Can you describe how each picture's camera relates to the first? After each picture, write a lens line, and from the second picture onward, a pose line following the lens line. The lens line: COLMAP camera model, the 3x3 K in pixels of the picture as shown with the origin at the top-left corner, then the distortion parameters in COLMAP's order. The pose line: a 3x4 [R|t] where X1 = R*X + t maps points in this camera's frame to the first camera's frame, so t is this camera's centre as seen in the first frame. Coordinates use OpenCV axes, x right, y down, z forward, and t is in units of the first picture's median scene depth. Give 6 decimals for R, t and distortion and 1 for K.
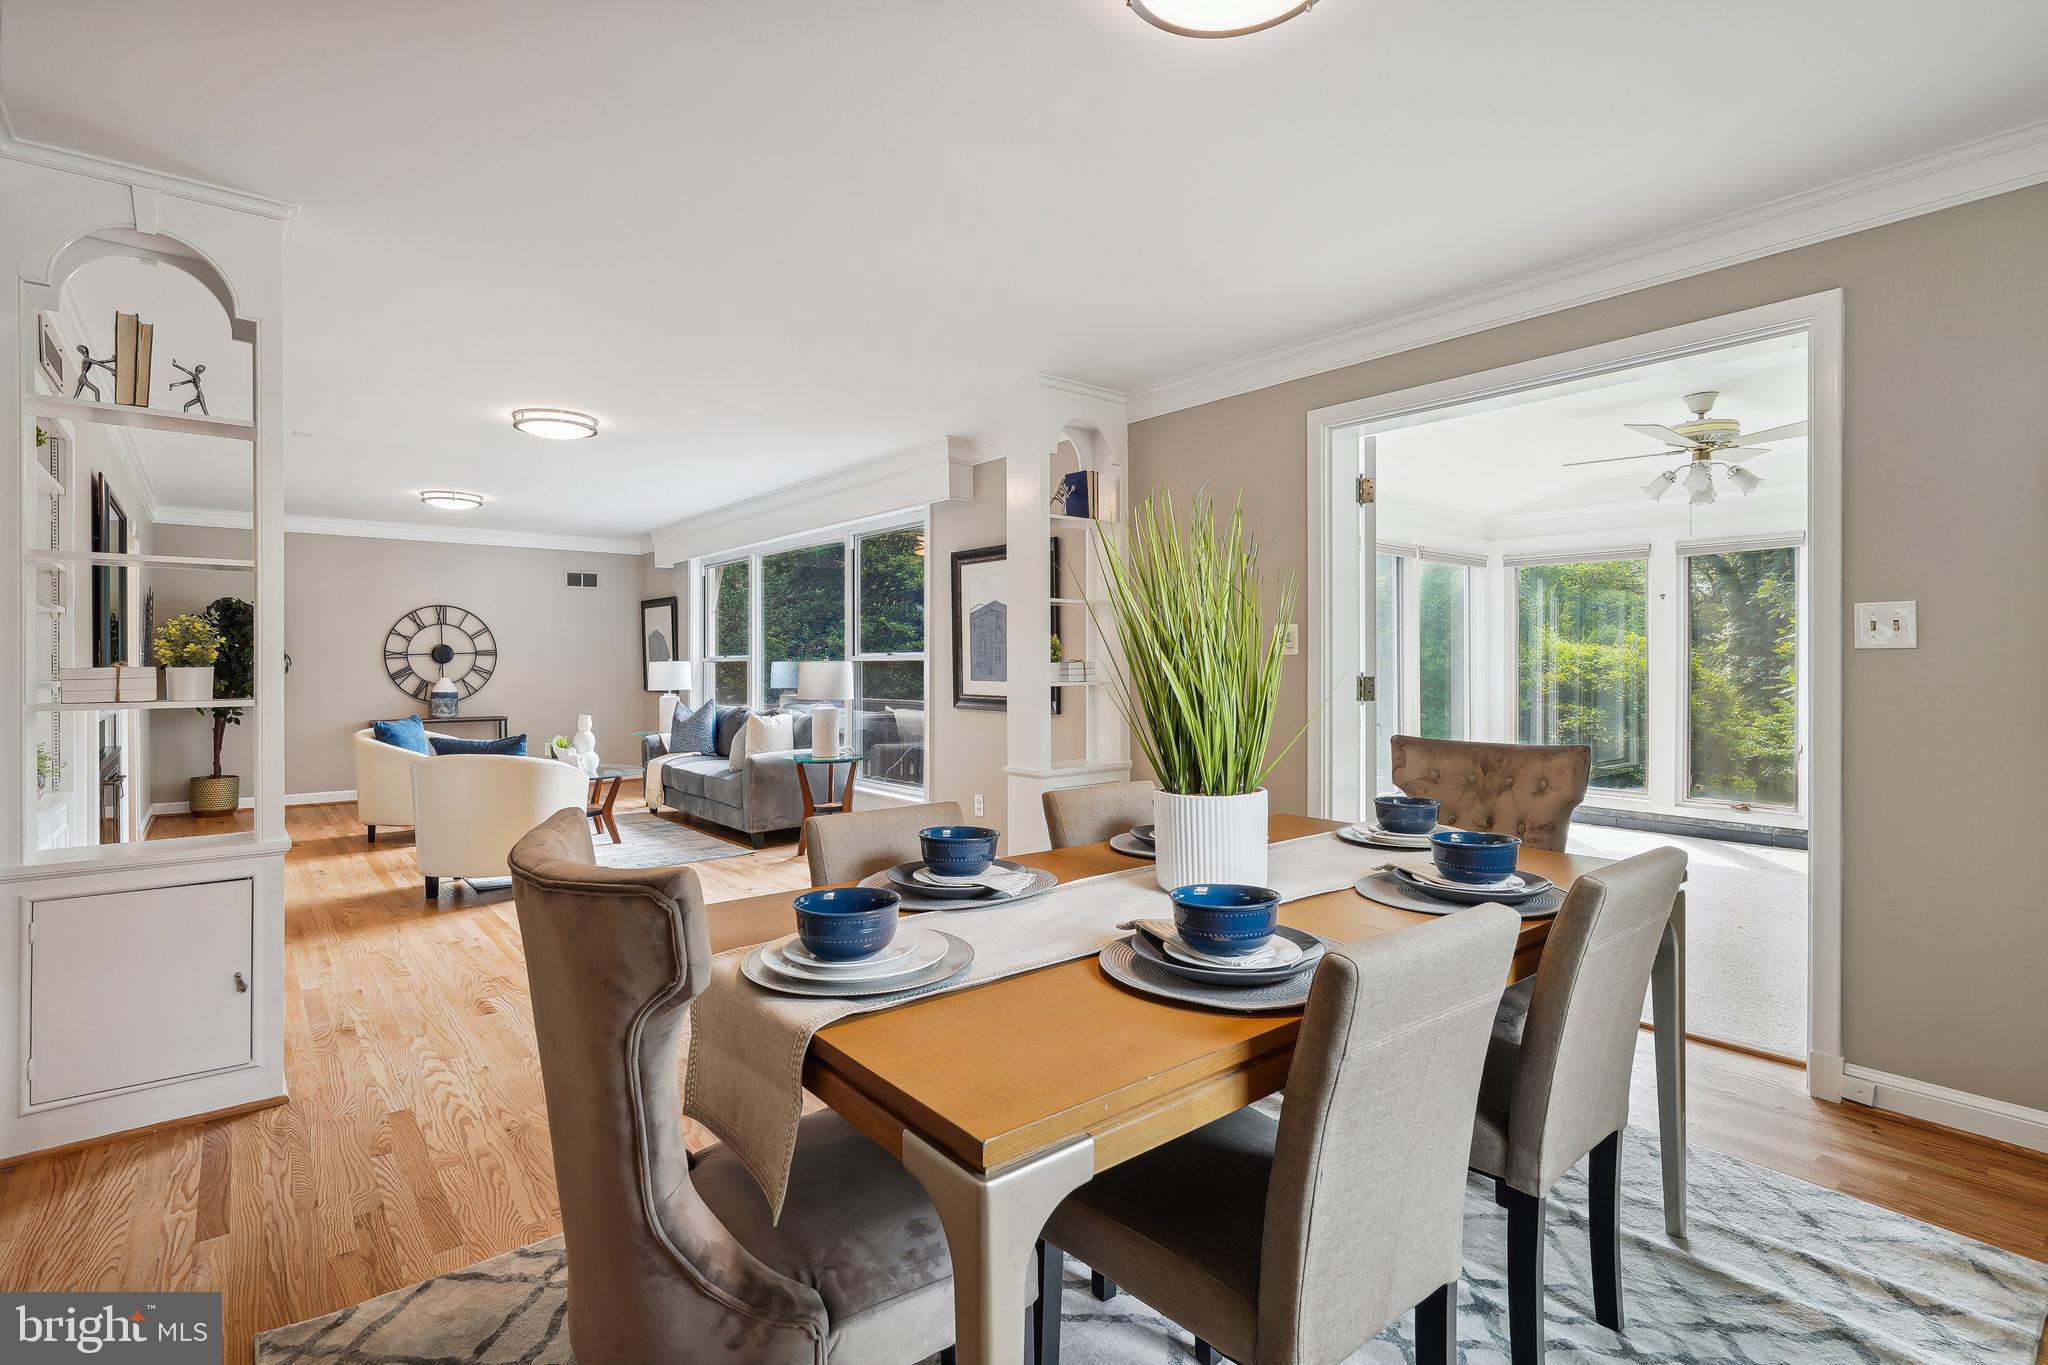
lens RADIAL K [[967.1, 0, 1020.6], [0, 967.1, 667.8], [0, 0, 1]] dist [-0.012788, 0.004829]
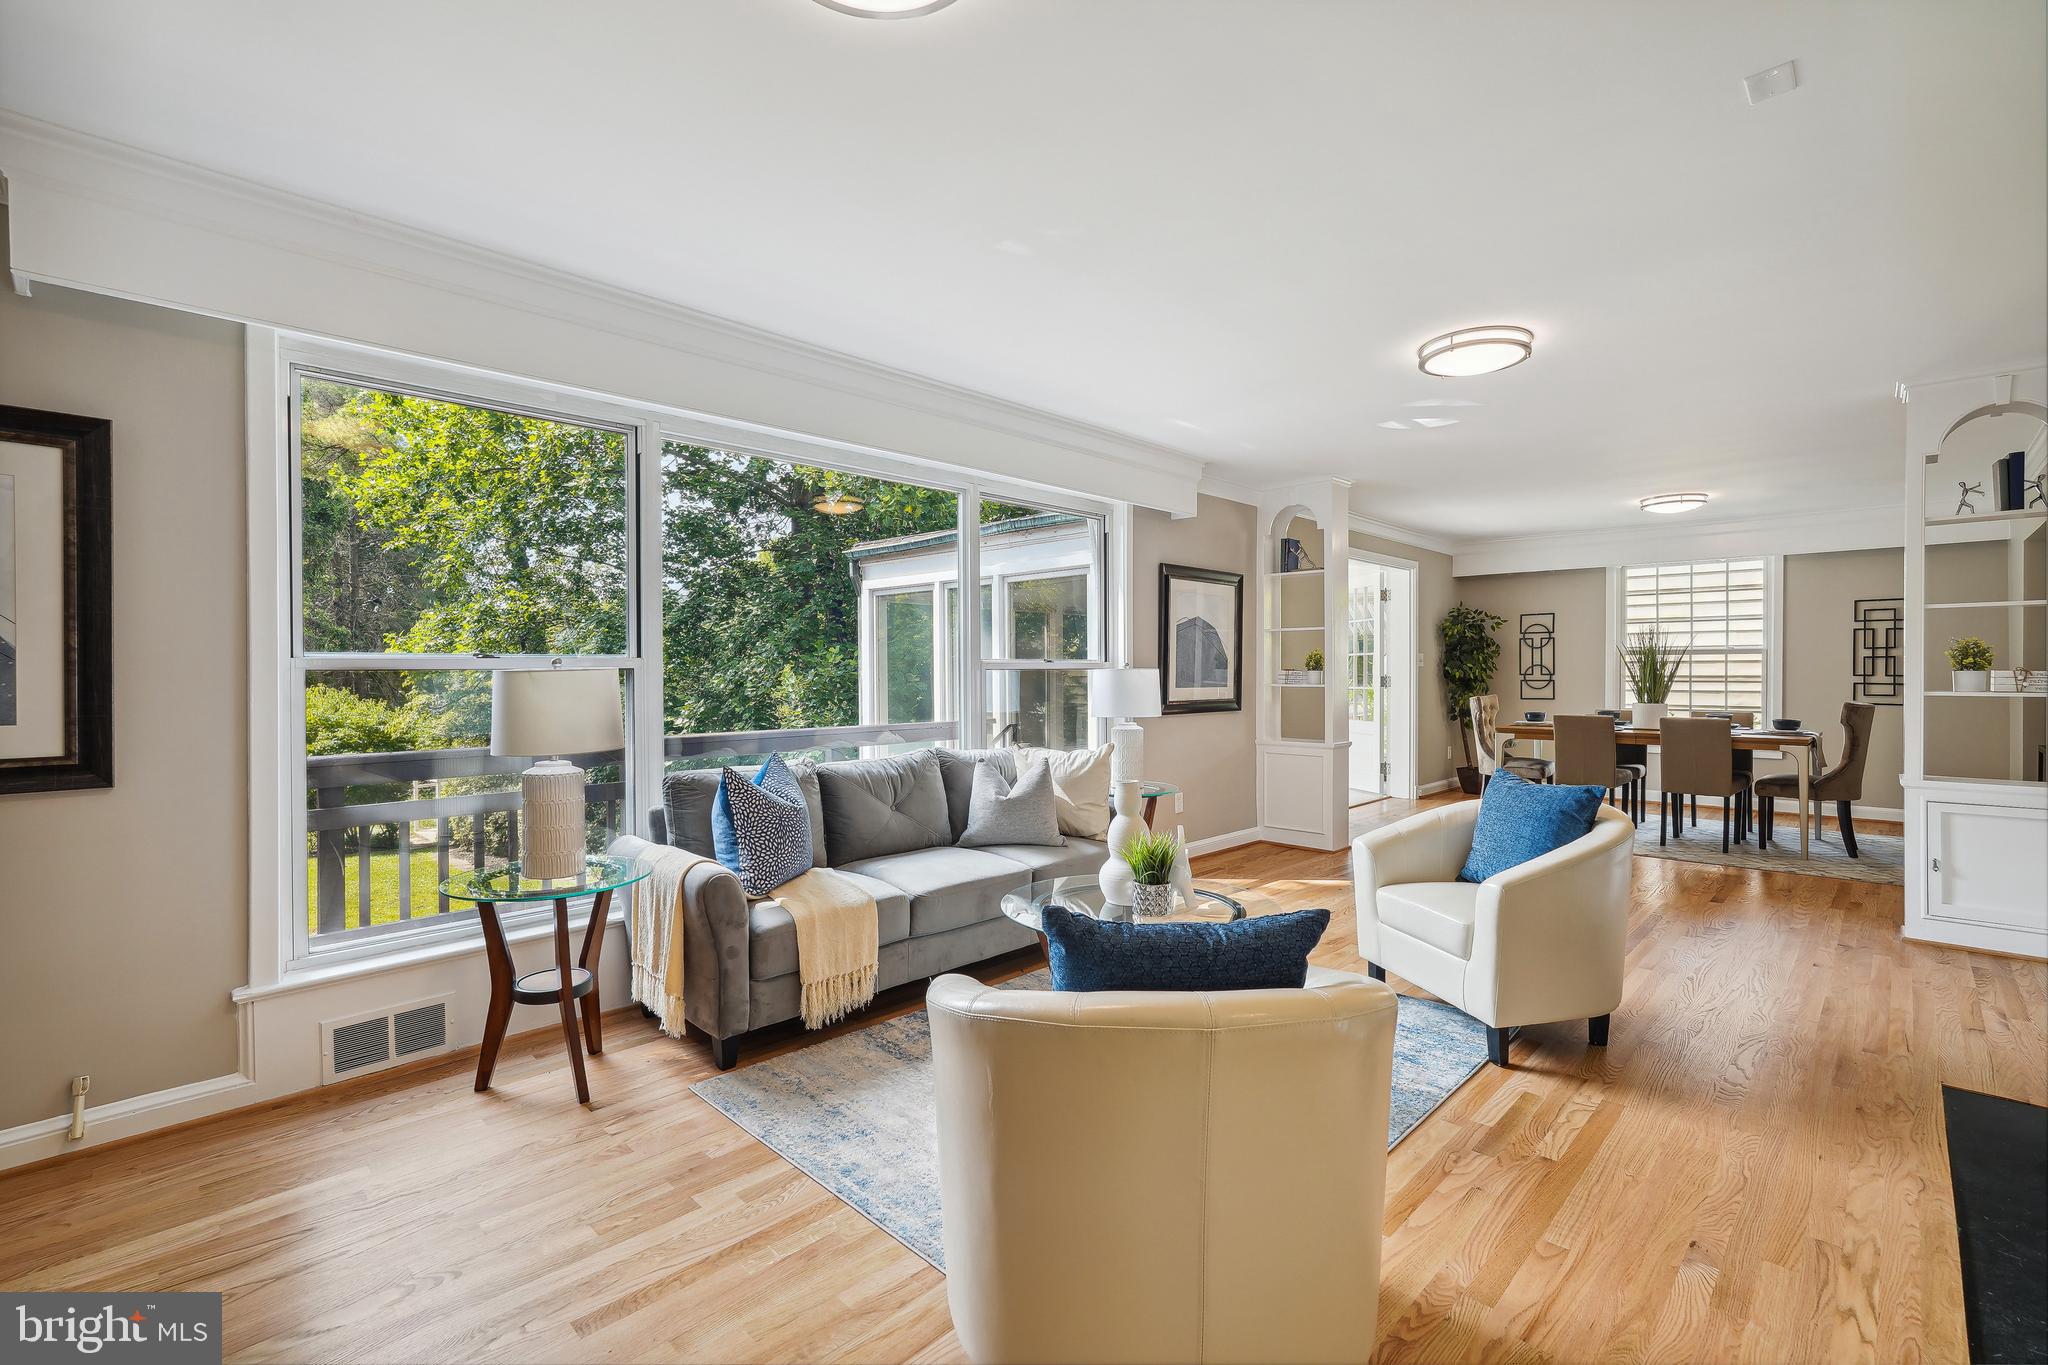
lens RADIAL K [[913.6, 0, 1045.4], [0, 913.6, 661.6], [0, 0, 1]] dist [0.016403, -0.000556]
pose [[-0.139624, 0.013407, 0.990114, -0.677495], [0.010729, 0.999870, -0.012026, -0.003129], [-0.990146, 0.008944, -0.139750, 0.832328]]
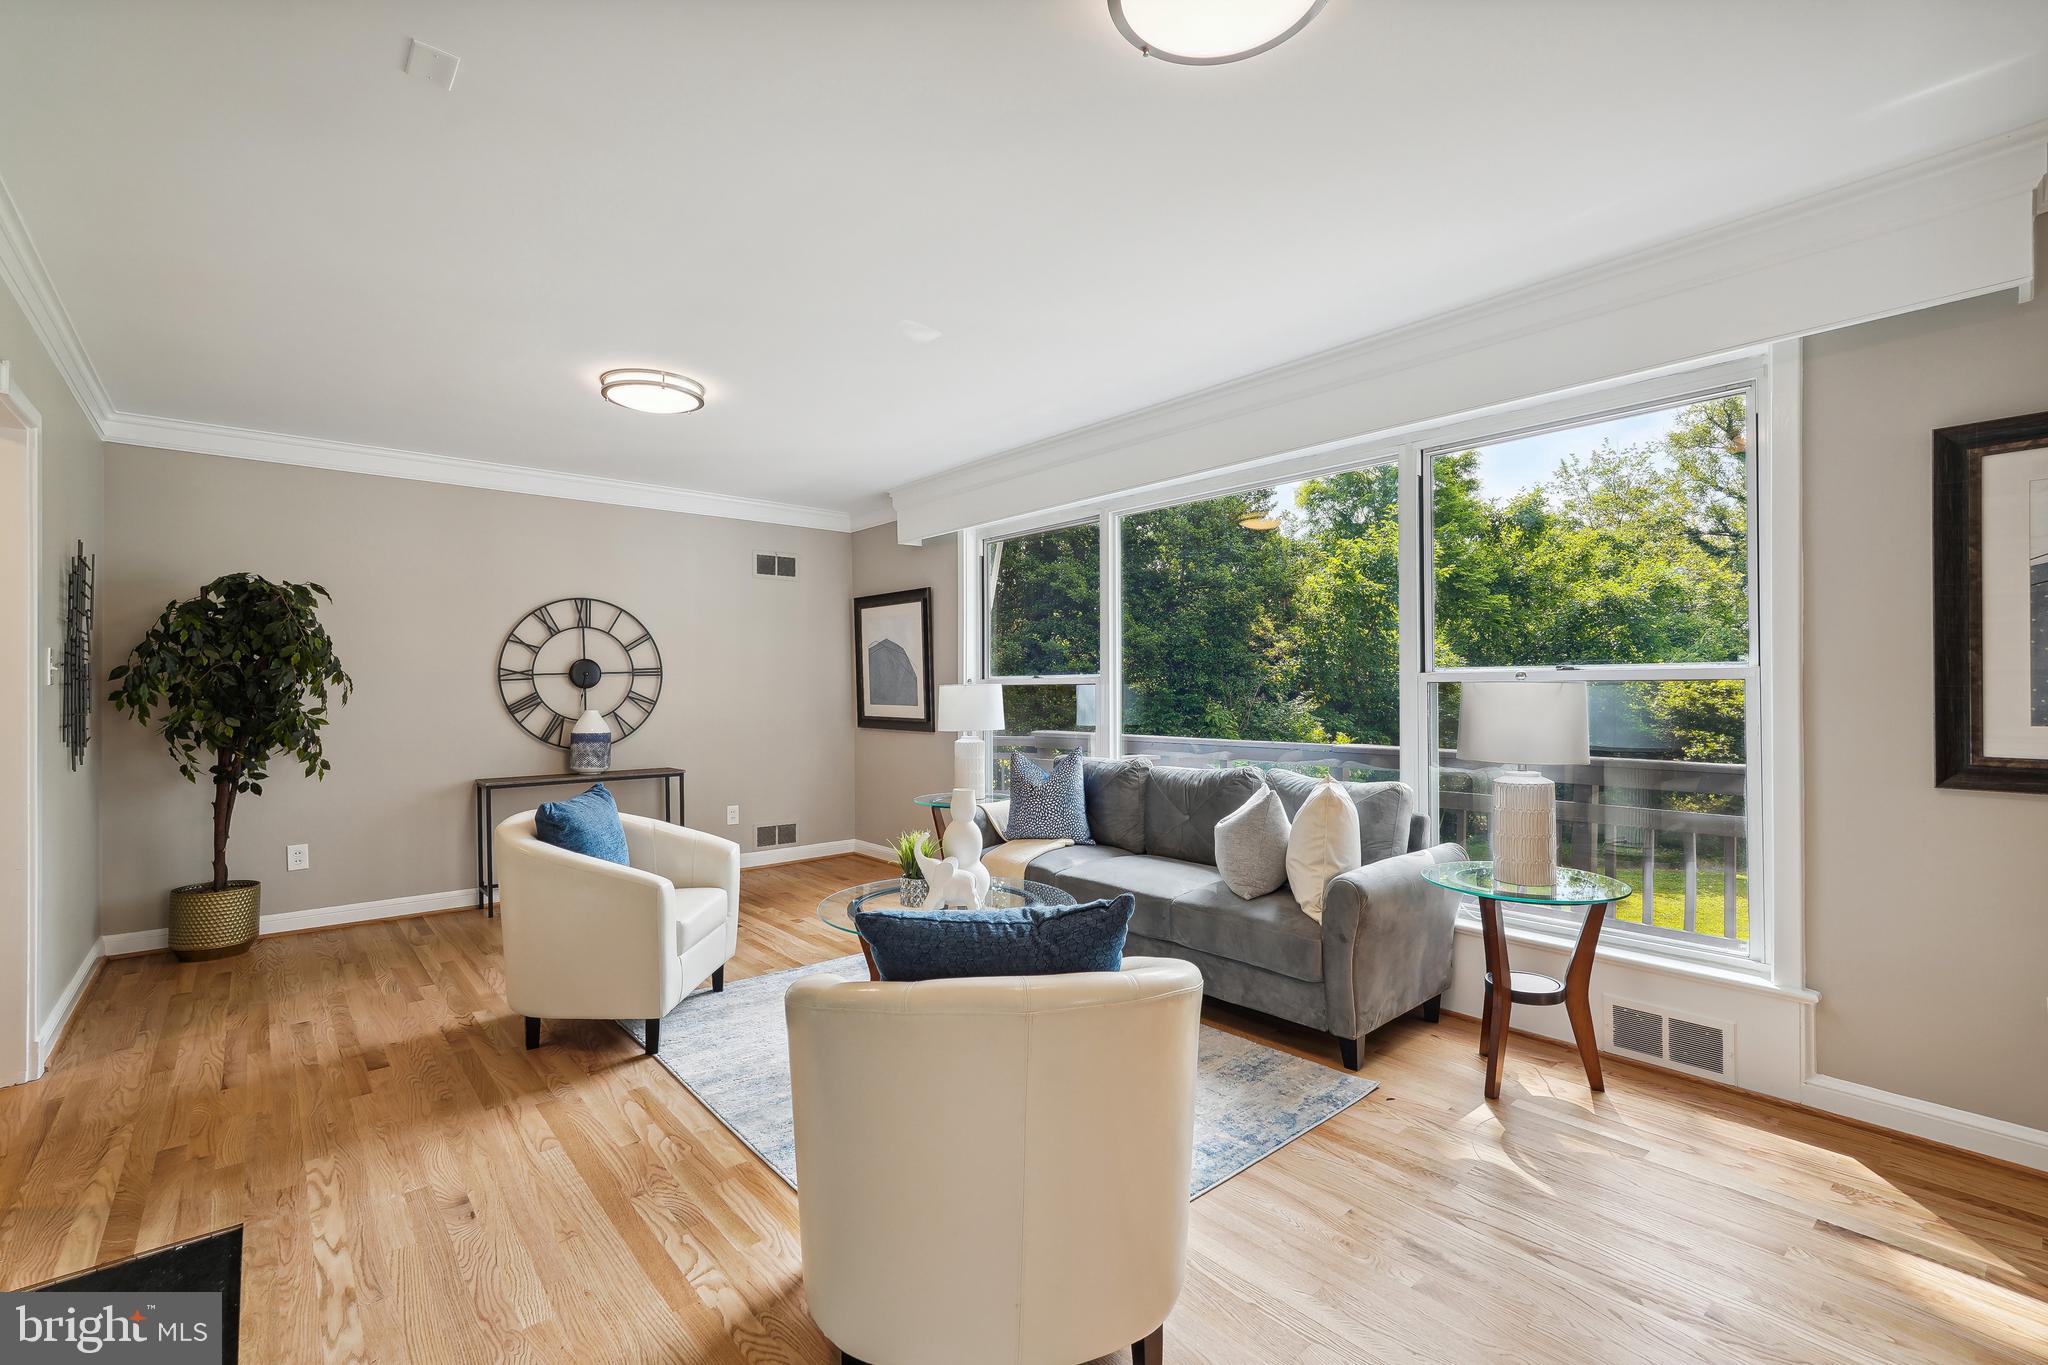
lens RADIAL K [[913.6, 0, 1020.2], [0, 913.6, 695.8], [0, 0, 1]] dist [0.016403, -0.000556]
pose [[0.999865, -0.000496, 0.016401, -0.321949], [0.000425, 0.999990, 0.004364, -0.002034], [-0.016403, -0.004356, 0.999856, 0.385140]]
